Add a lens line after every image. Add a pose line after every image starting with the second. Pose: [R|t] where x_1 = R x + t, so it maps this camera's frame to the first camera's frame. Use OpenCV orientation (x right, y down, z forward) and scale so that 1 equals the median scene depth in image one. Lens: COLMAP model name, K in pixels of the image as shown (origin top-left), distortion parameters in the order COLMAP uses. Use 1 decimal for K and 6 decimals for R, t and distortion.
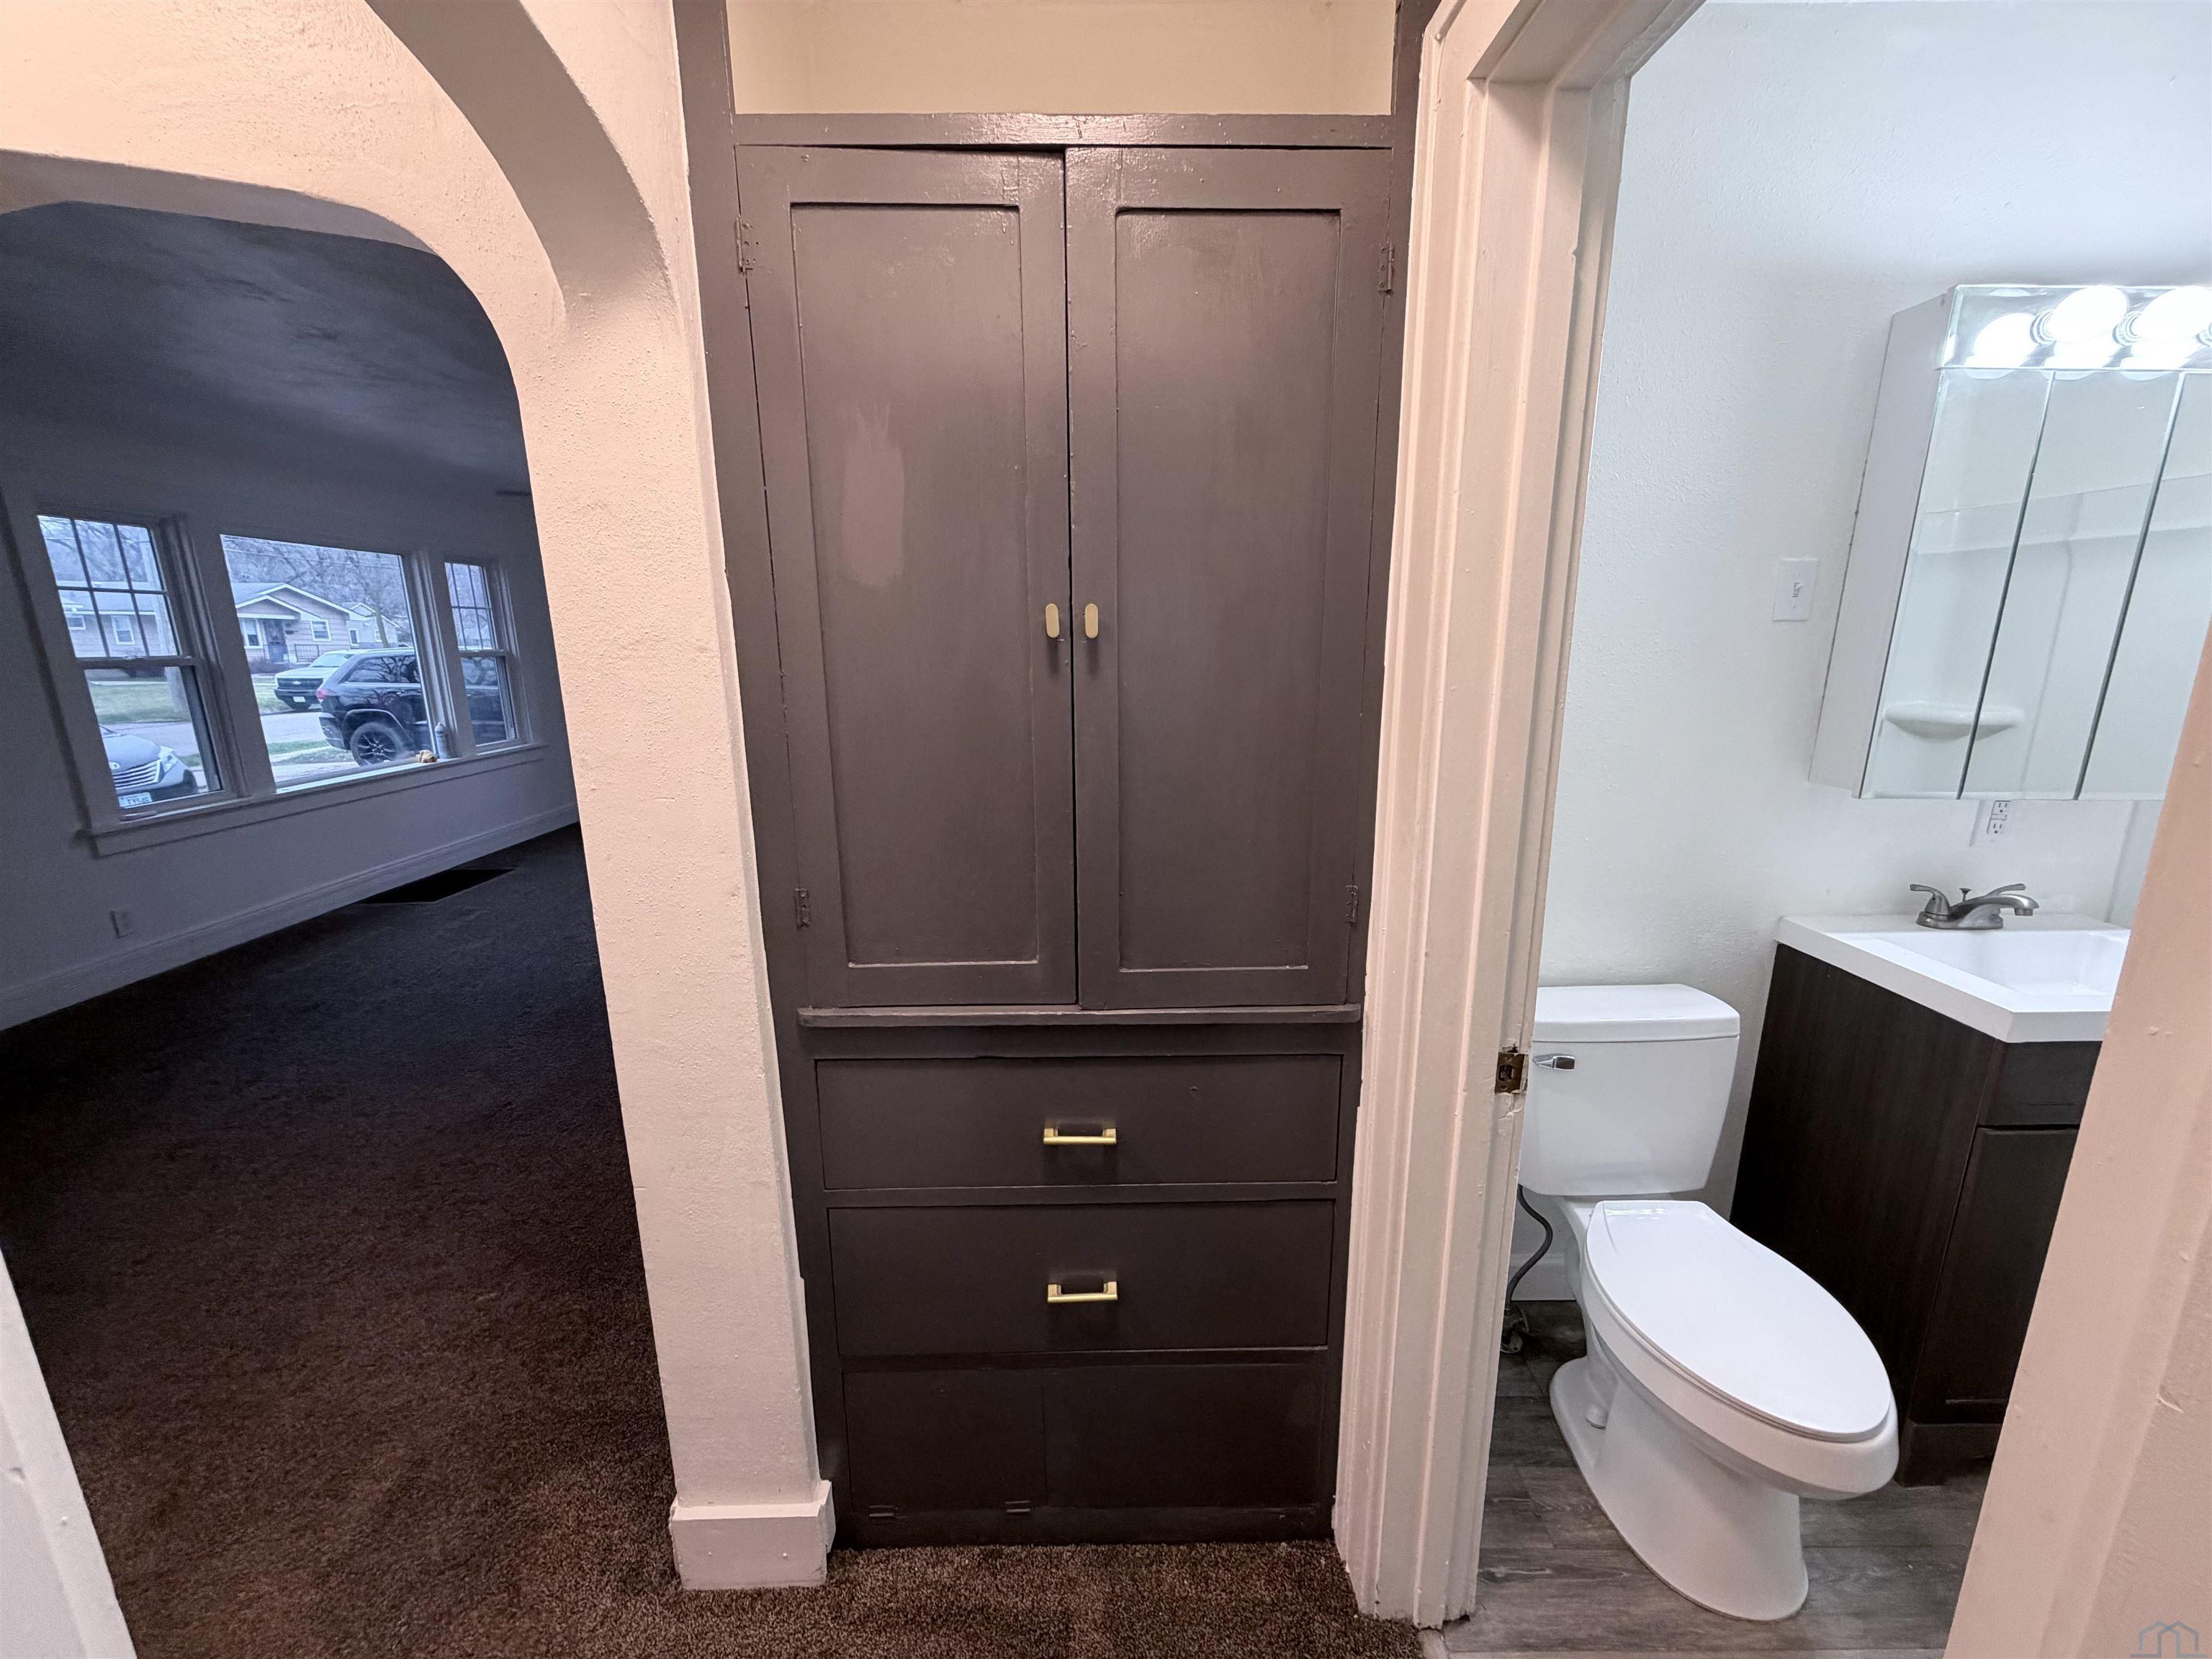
lens RADIAL K [[881.9, 0, 1105.6], [0, 881.9, 821.3], [0, 0, 1]] dist [0.002665, 0.000559]
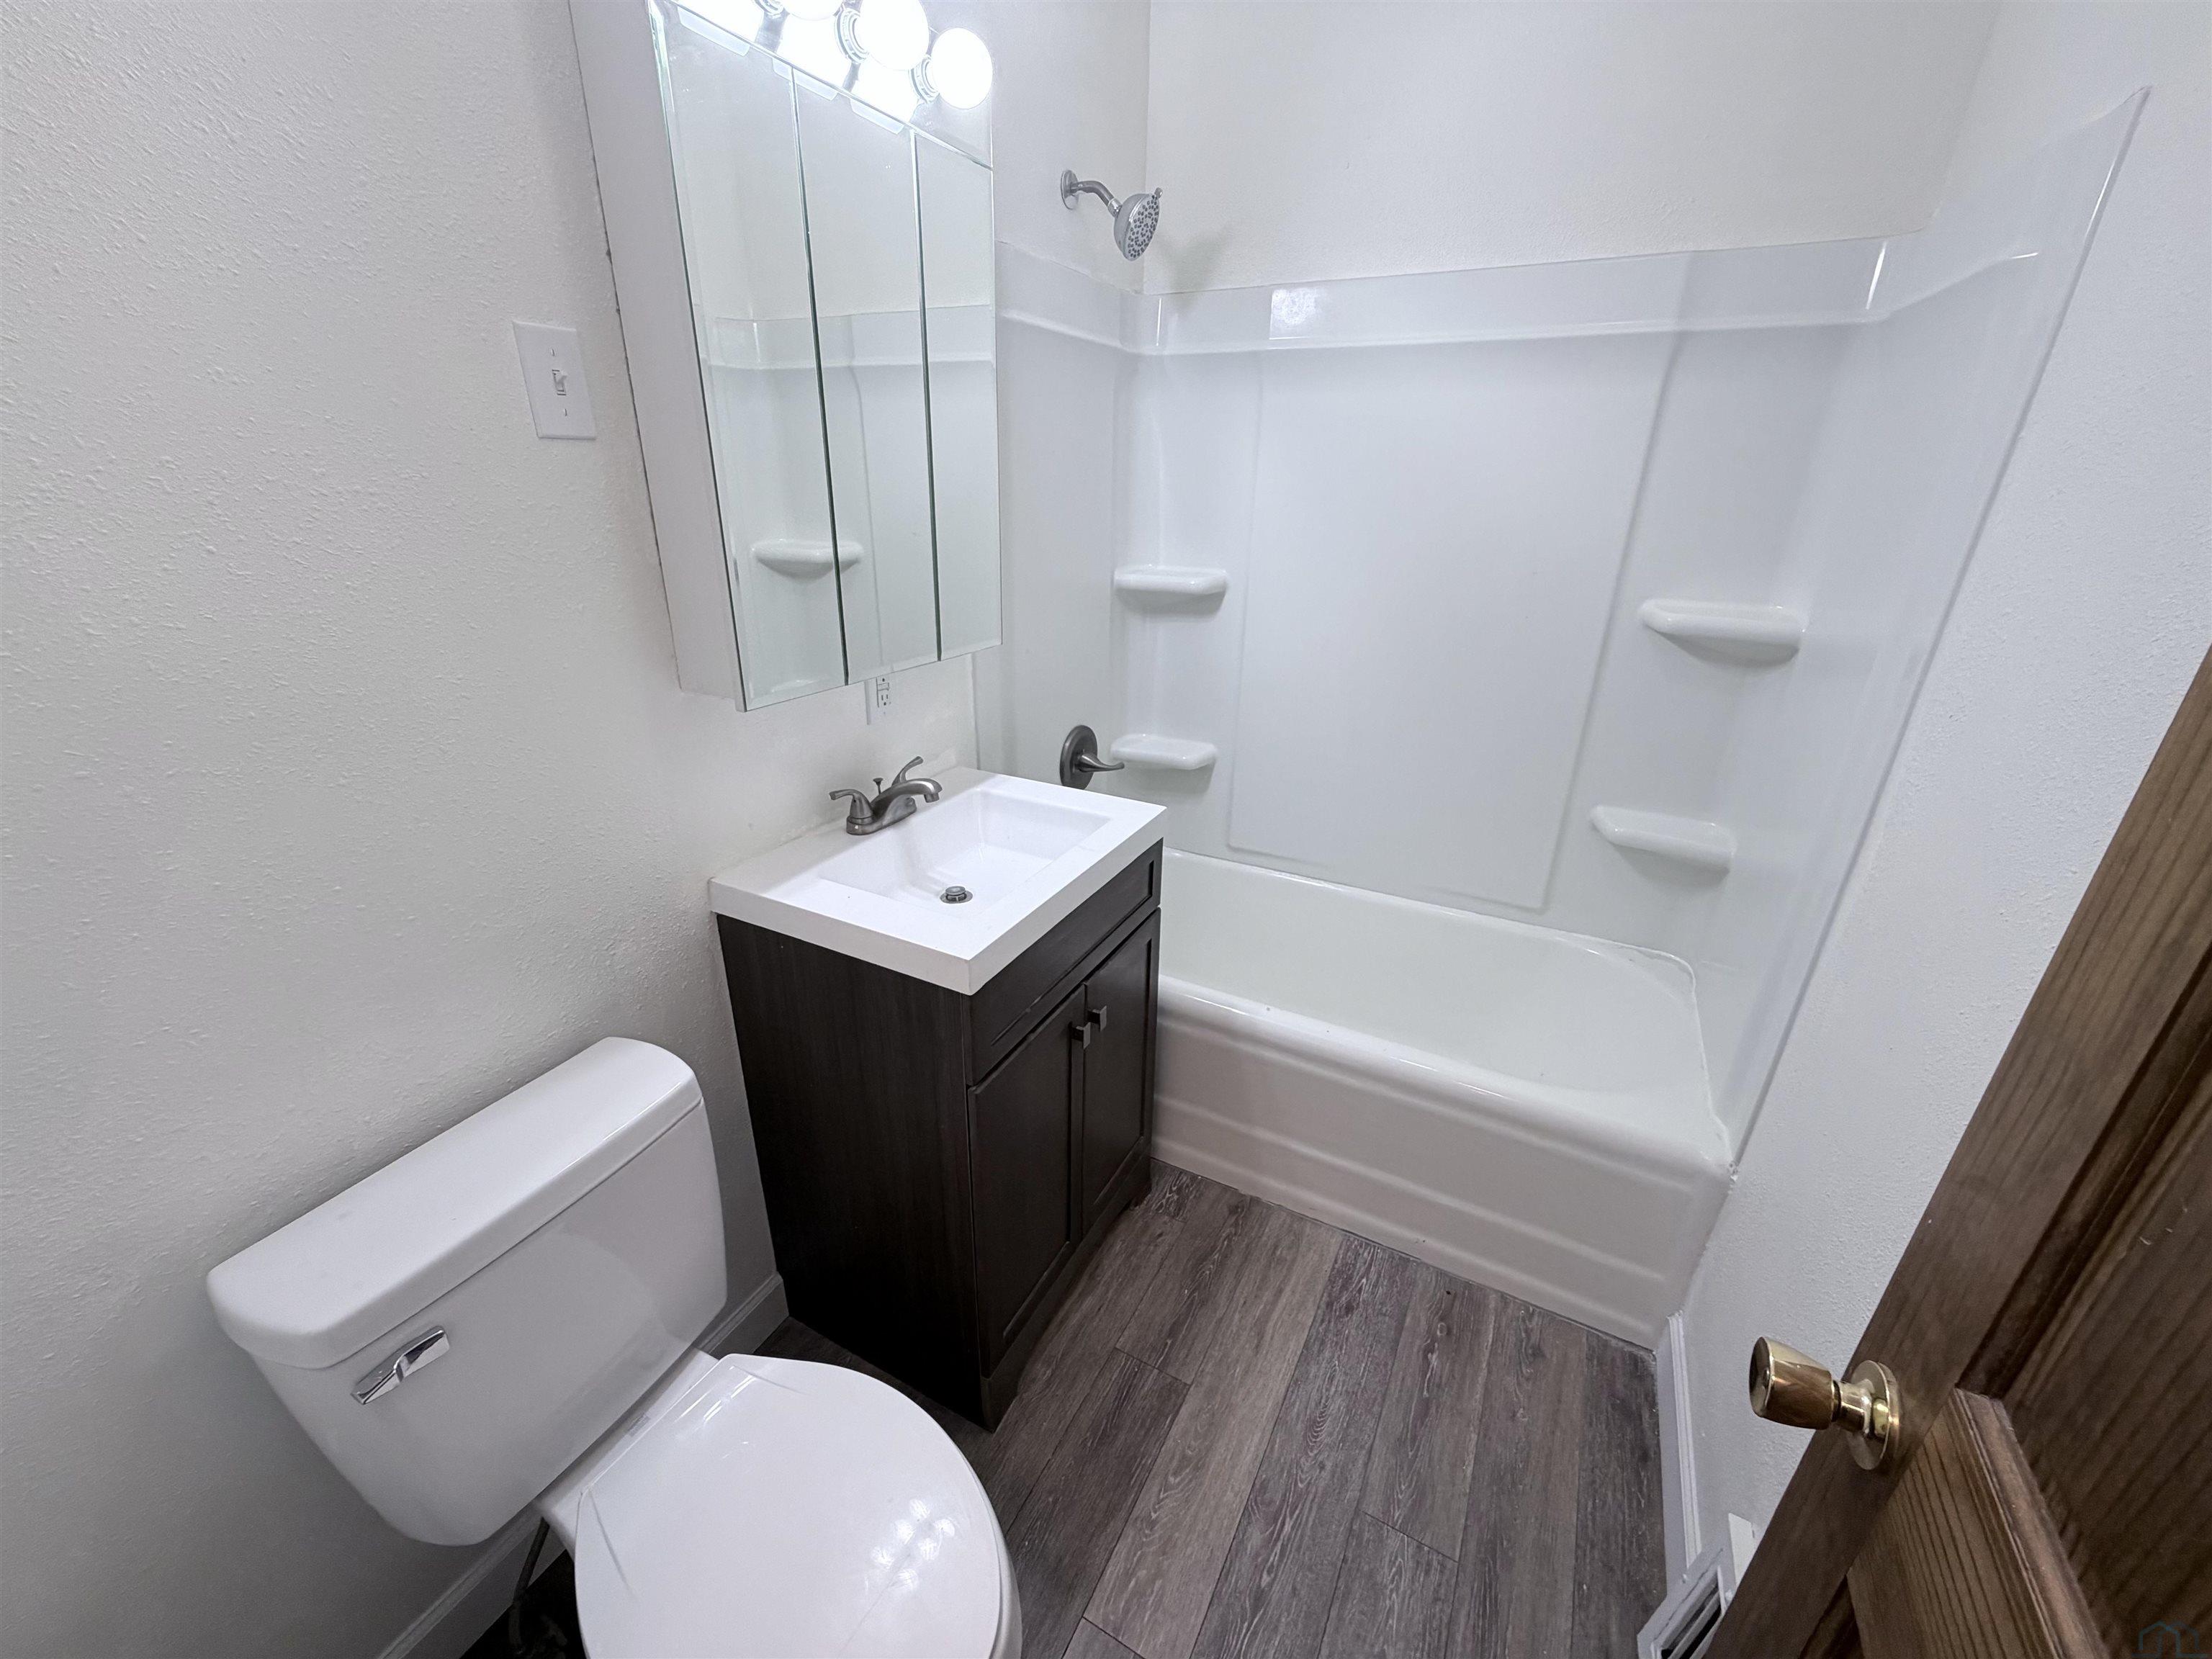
lens RADIAL K [[879.2, 0, 1104.8], [0, 879.2, 827.4], [0, 0, 1]] dist [-0.000250, 0.000192]
pose [[0.477981, -0.327282, 0.815120, 0.368241], [0.173444, 0.944887, 0.277679, -0.078074], [-0.861076, 0.008652, 0.508403, 0.378443]]
